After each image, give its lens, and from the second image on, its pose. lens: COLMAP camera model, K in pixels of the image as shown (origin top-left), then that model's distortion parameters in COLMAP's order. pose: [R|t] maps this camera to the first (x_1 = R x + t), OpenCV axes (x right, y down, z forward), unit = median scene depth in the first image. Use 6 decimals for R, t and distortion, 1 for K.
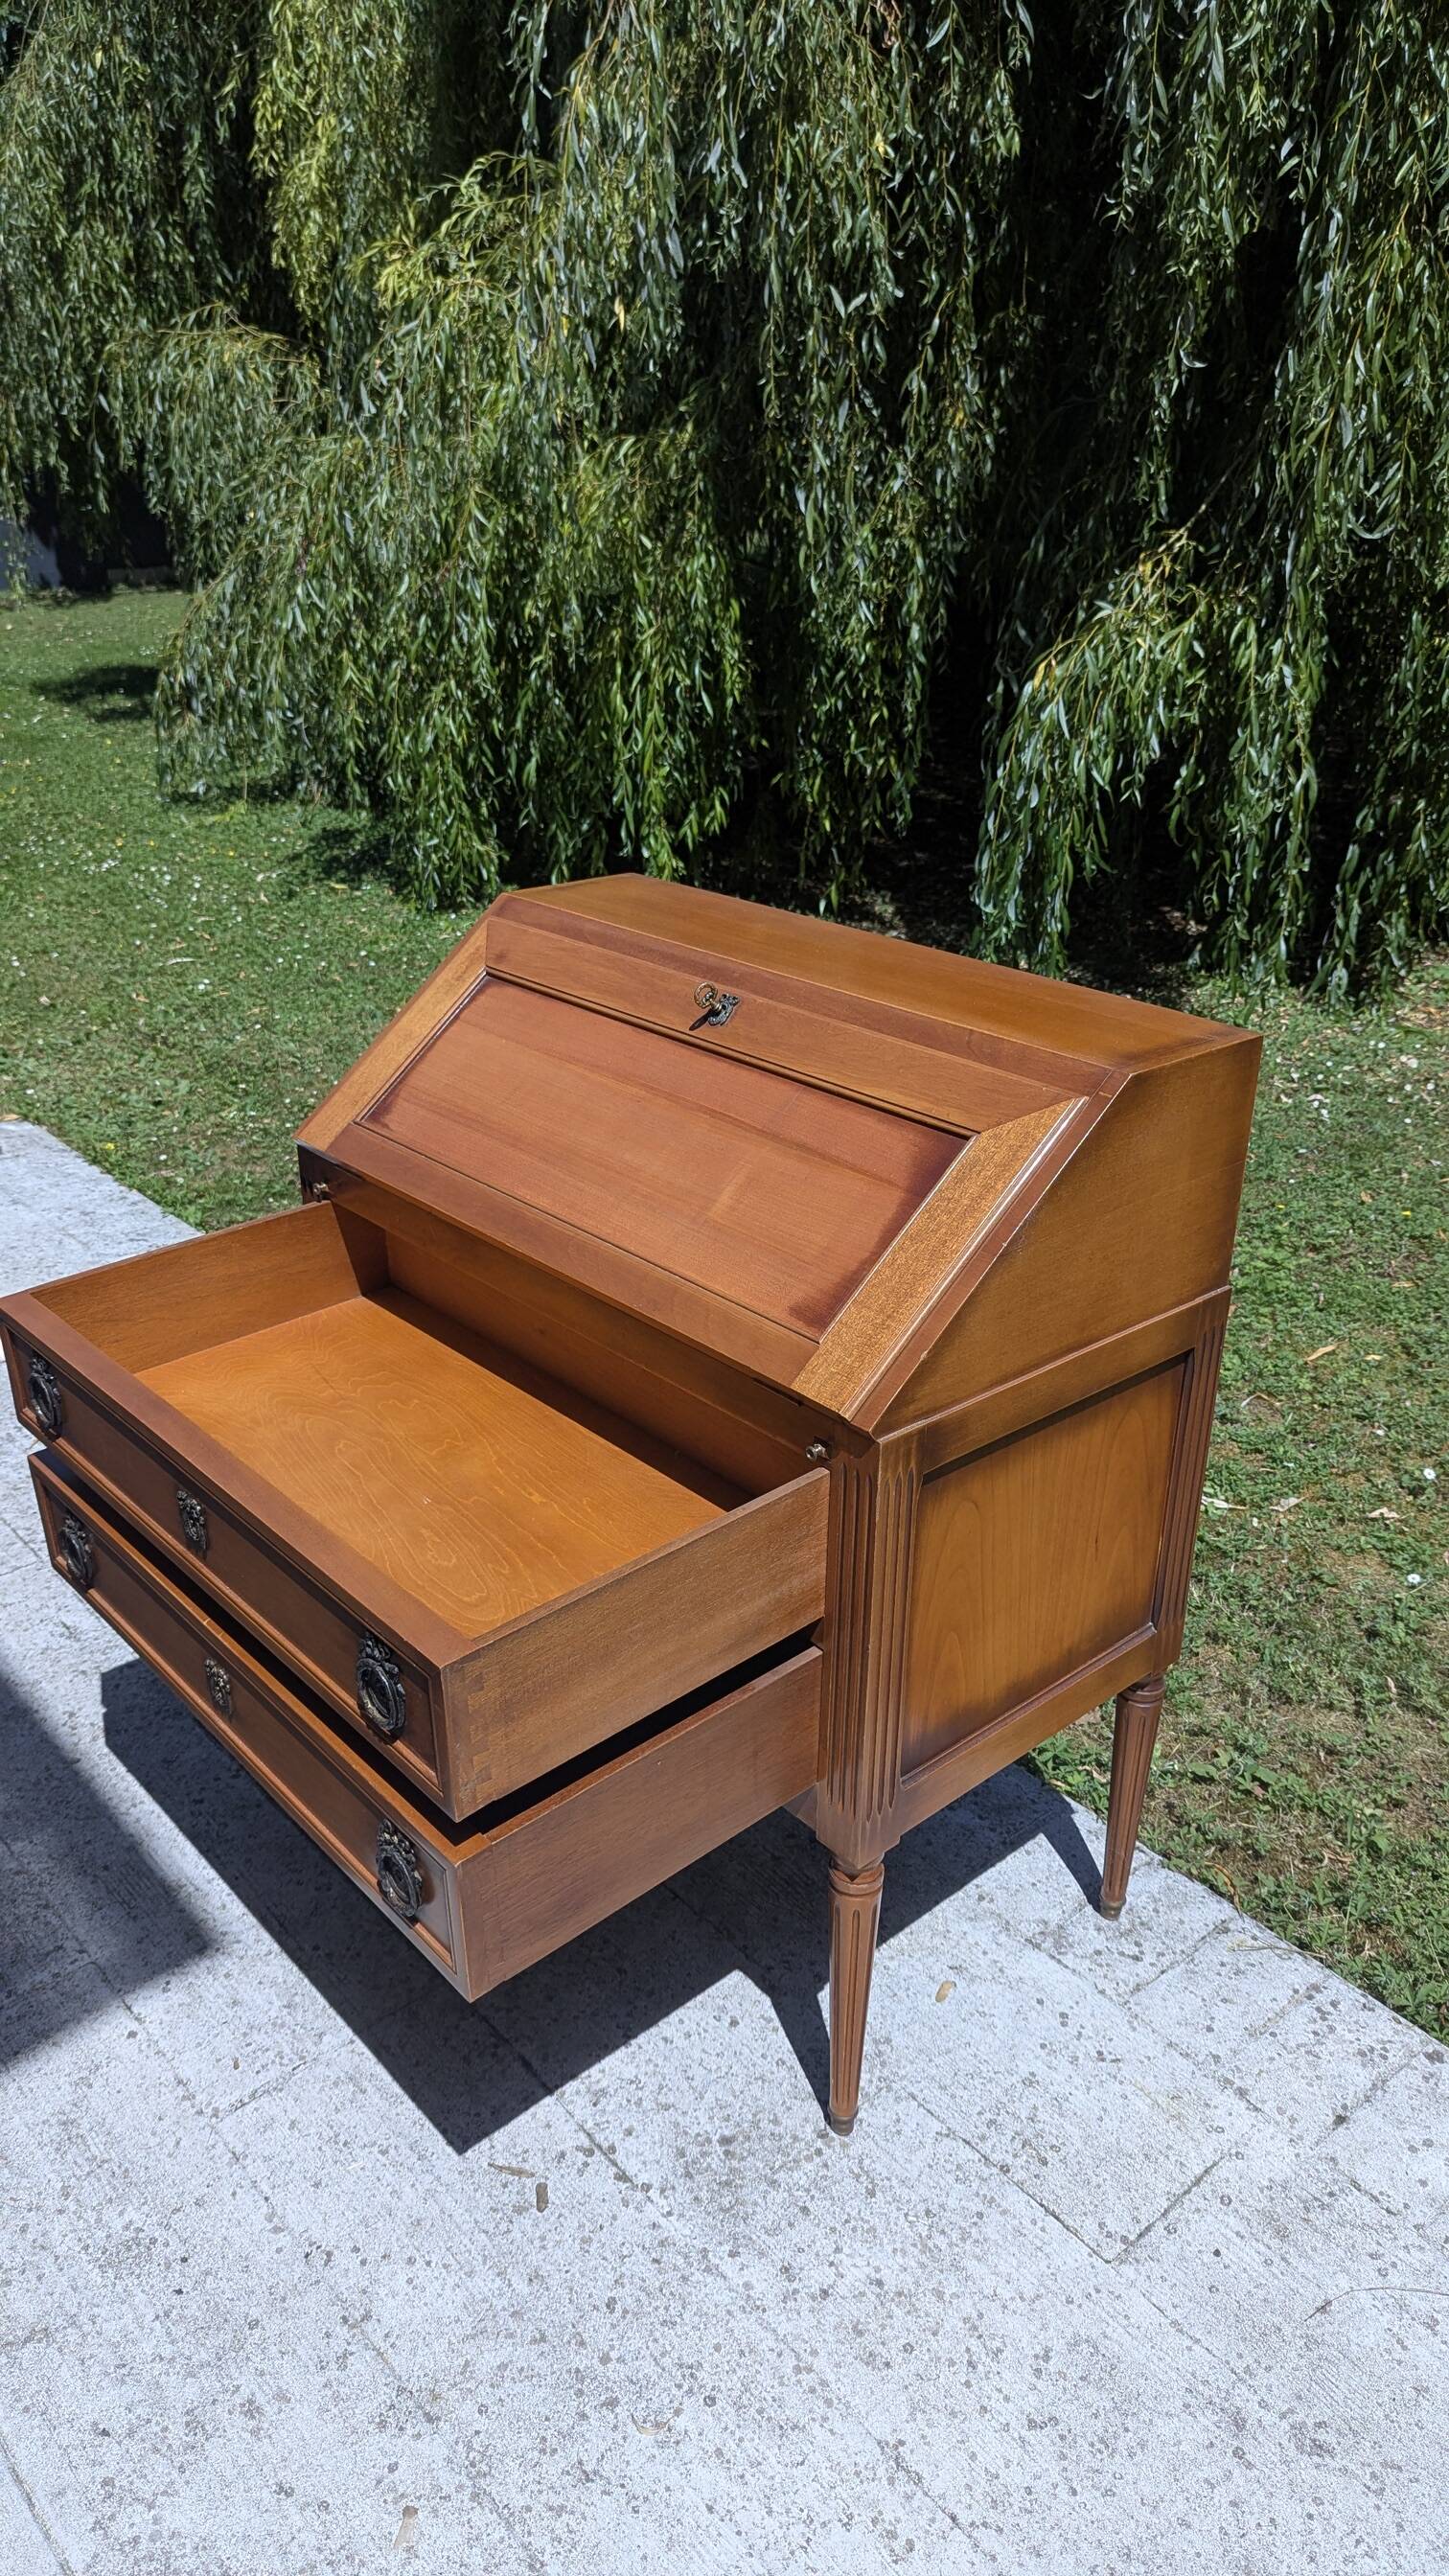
lens RADIAL K [[1826.9, 0, 726.3], [0, 1826.9, 1283.2], [0, 0, 1]] dist [0.062440, -0.071160]
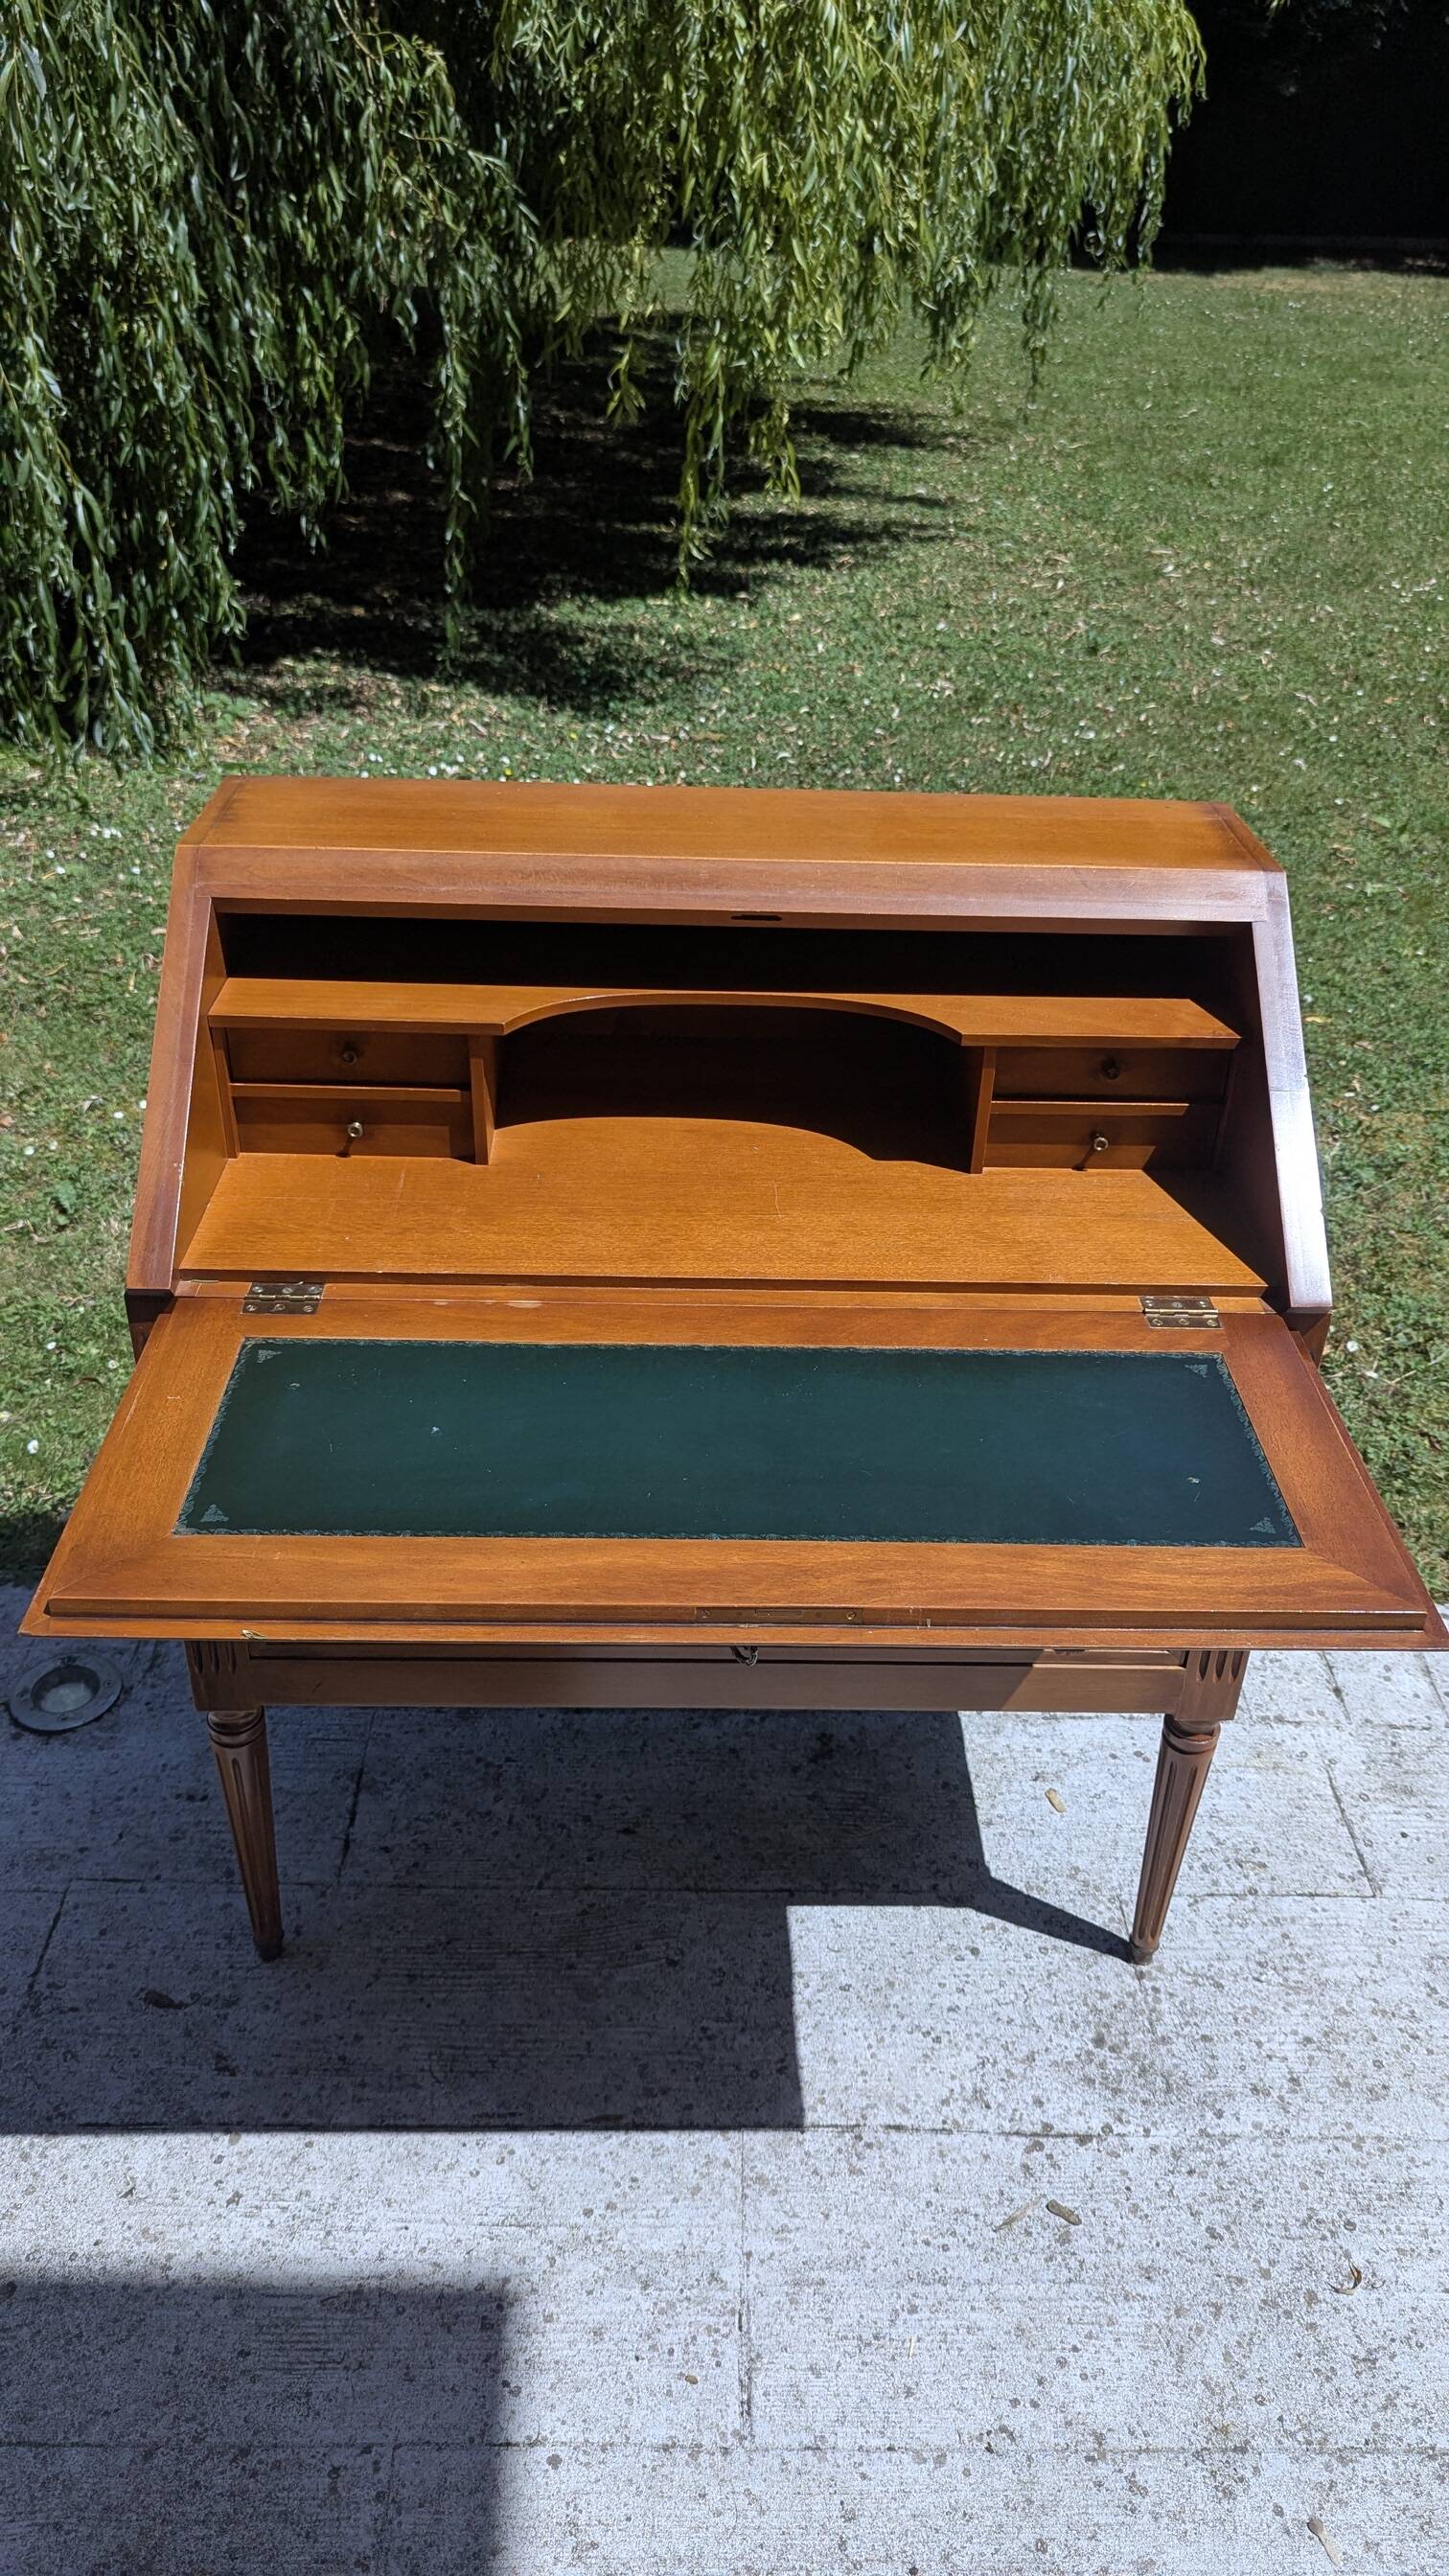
lens RADIAL K [[1826.9, 0, 729.3], [0, 1826.9, 1332.4], [0, 0, 1]] dist [0.062440, -0.071160]
pose [[0.648878, -0.408569, 0.641894, -0.562914], [0.289269, 0.912726, 0.288539, -0.206625], [-0.703762, -0.001546, 0.710434, 0.408626]]
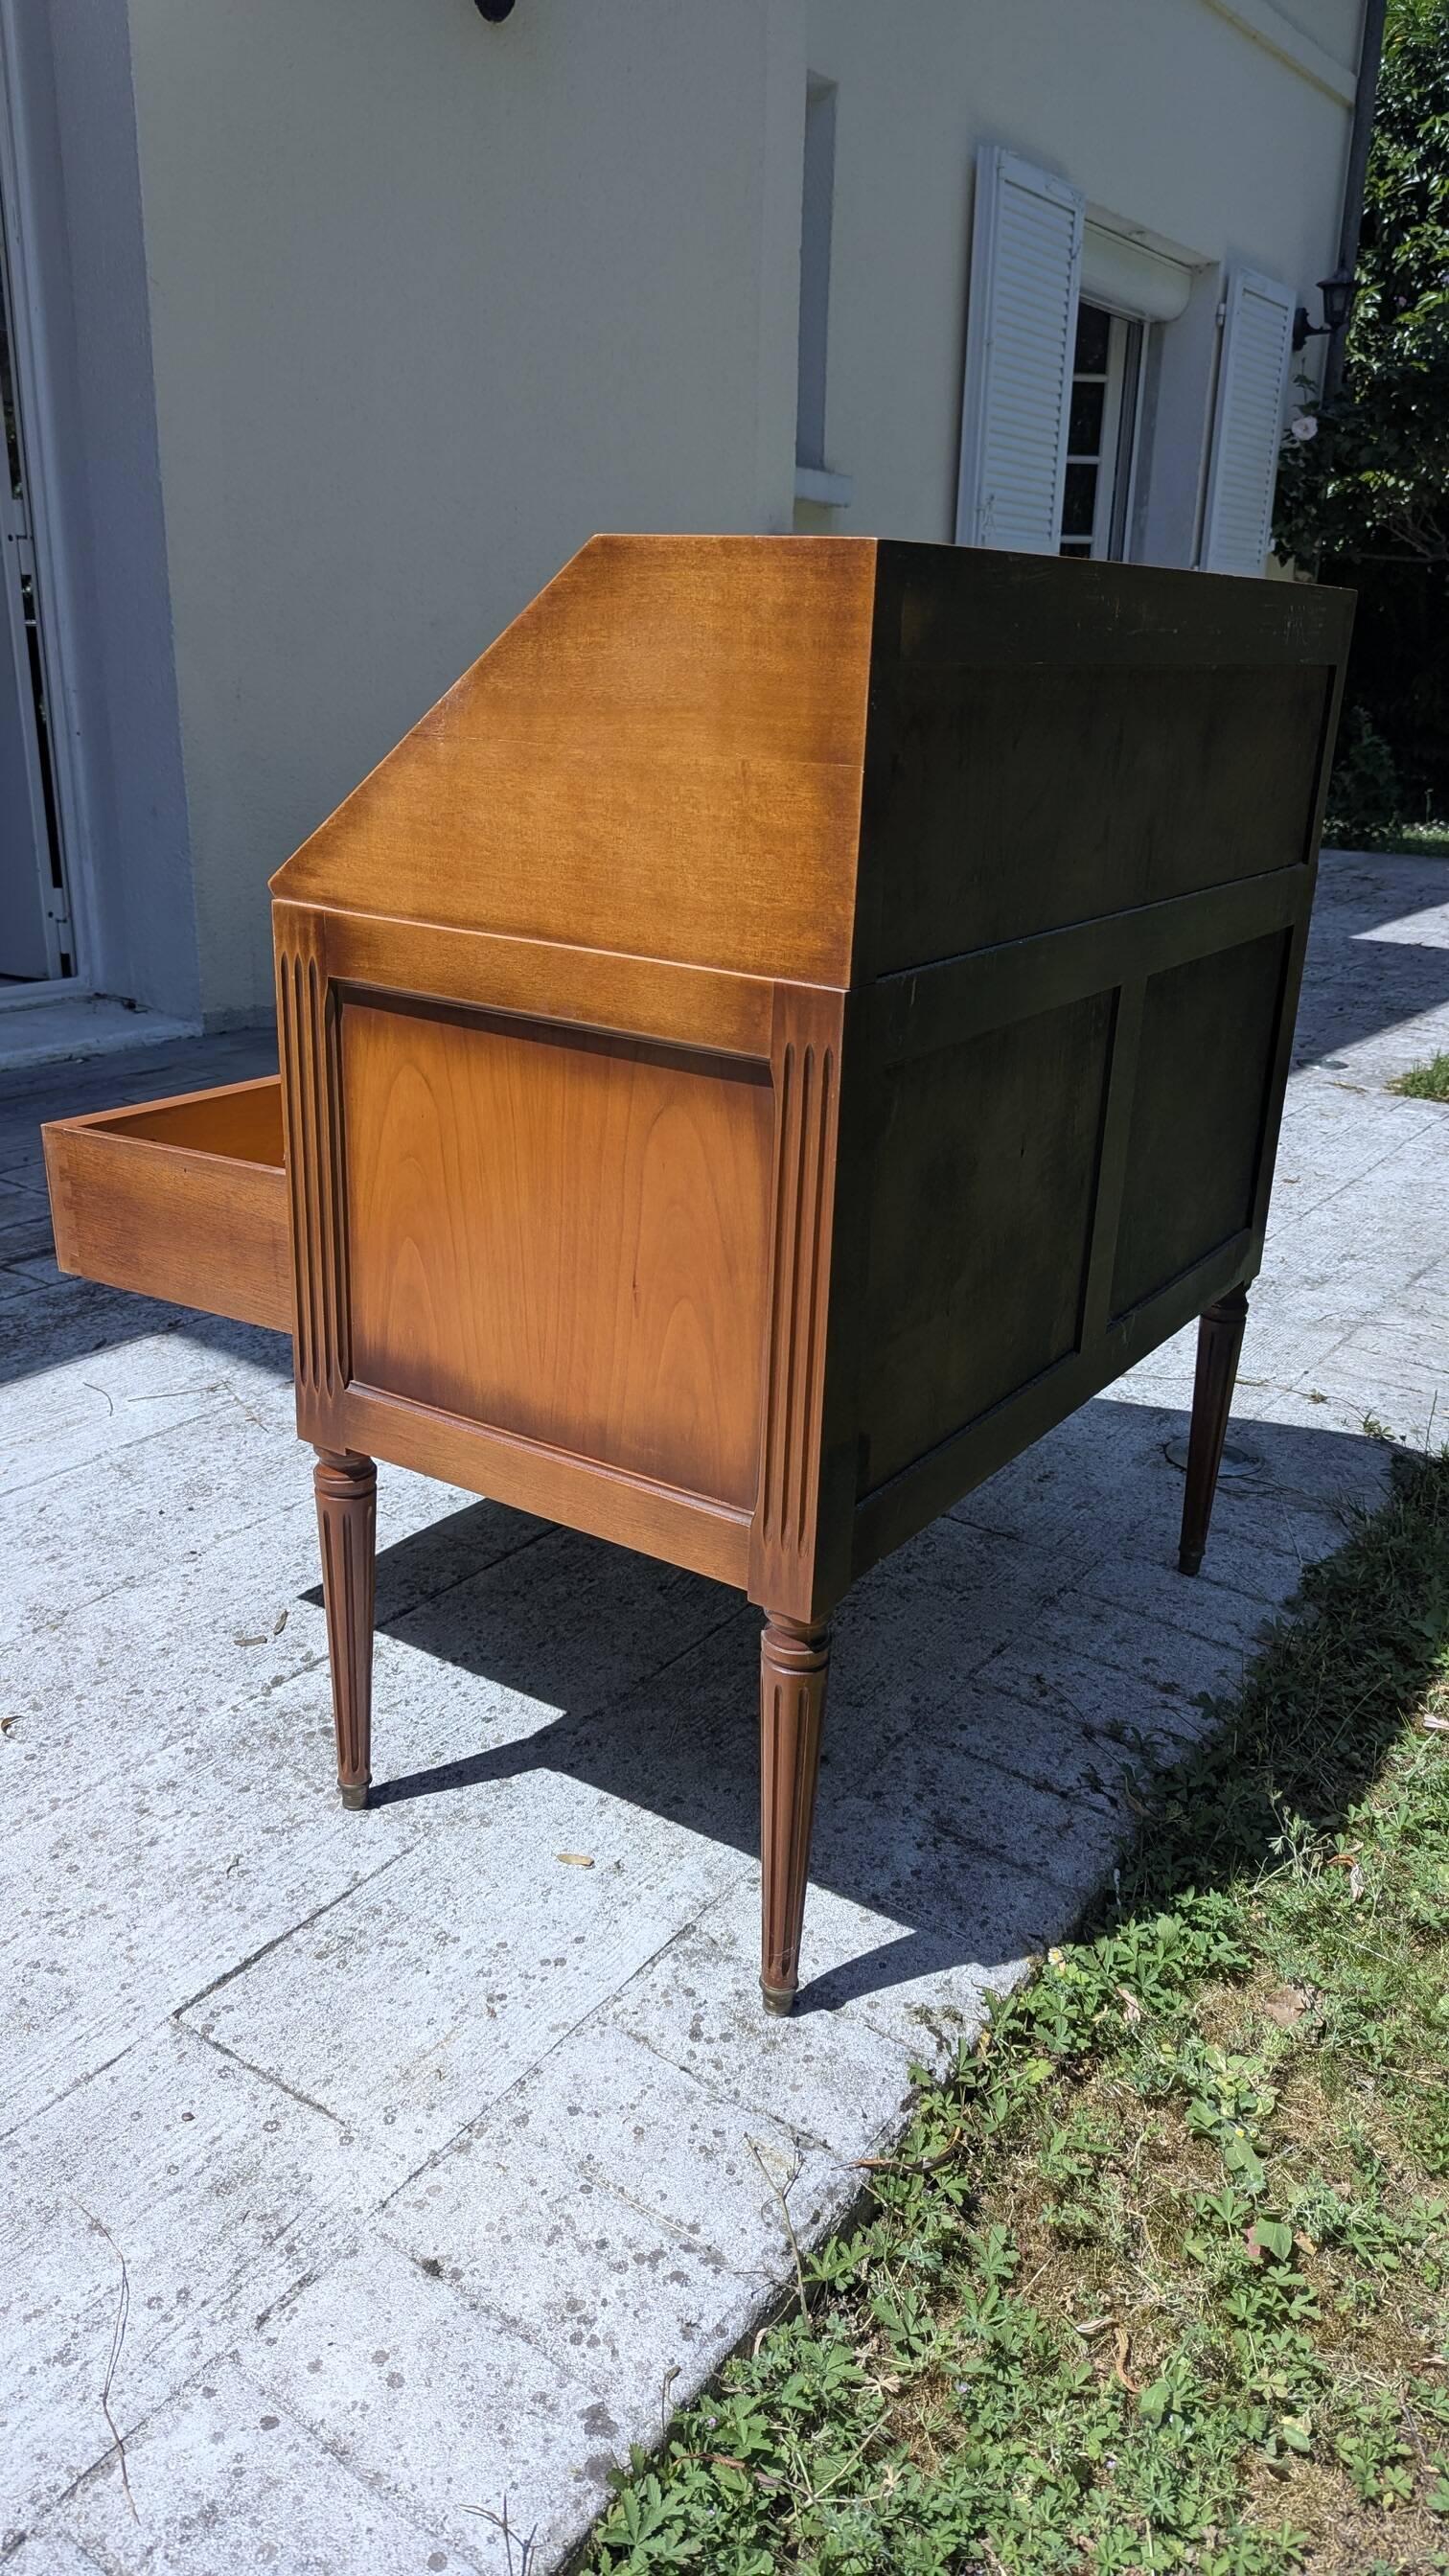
lens RADIAL K [[1826.9, 0, 726.1], [0, 1826.9, 1266.8], [0, 0, 1]] dist [0.062440, -0.071160]
pose [[0.246083, 0.312107, -0.917623, 0.791582], [-0.419059, 0.887936, 0.189629, -0.016040], [0.873975, 0.337874, 0.349297, 0.711801]]
